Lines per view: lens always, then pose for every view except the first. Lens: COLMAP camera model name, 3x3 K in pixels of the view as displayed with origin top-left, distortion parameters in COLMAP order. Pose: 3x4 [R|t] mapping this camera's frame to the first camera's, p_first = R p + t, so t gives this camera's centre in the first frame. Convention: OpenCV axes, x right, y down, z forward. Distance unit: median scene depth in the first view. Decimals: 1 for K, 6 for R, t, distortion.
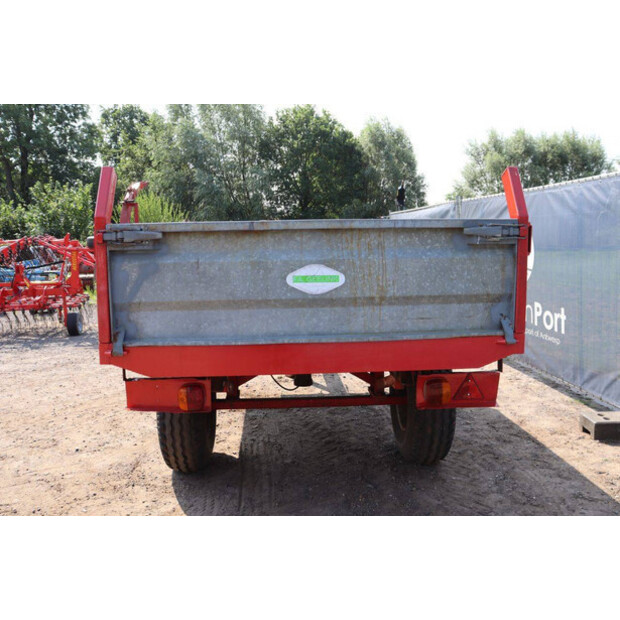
lens RADIAL K [[567.4, 0, 308.8], [0, 567.4, 310.6], [0, 0, 1]] dist [-0.068542, 0.000000]
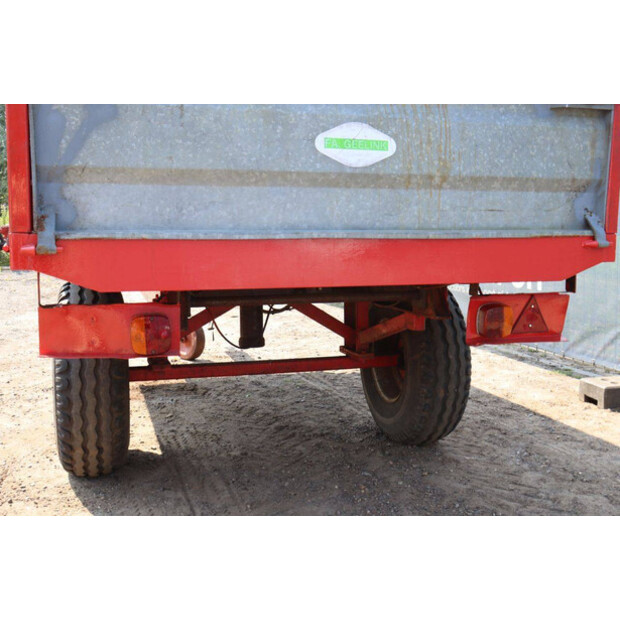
lens RADIAL K [[685.7, 0, 309.6], [0, 685.7, 299.6], [0, 0, 1]] dist [-0.007461, 0.000000]
pose [[0.969077, -0.007242, 0.246651, -0.188031], [0.012489, 0.999728, -0.019713, 0.111186], [-0.246441, 0.022183, 0.968904, 0.172601]]
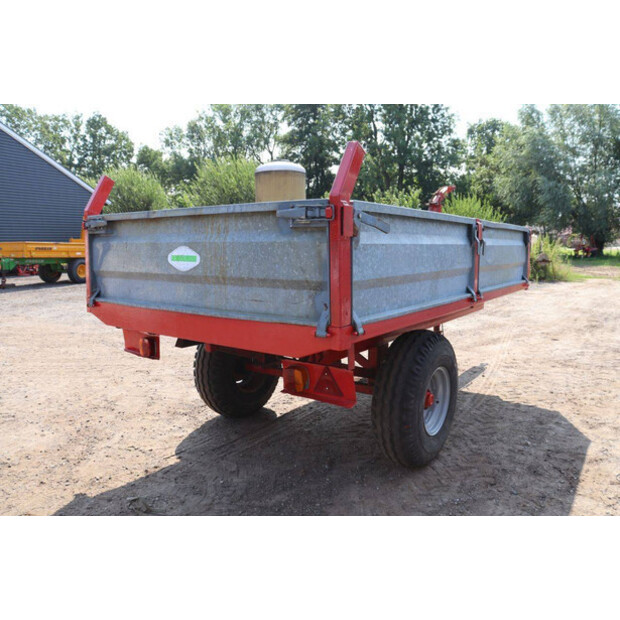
lens RADIAL K [[505.3, 0, 307.0], [0, 505.3, 308.8], [0, 0, 1]] dist [-0.143460, 0.108100]
pose [[0.774236, 0.097069, -0.625408, 0.666216], [-0.089371, 0.995035, 0.043800, -0.015654], [0.626555, 0.021982, 0.779067, 0.273054]]
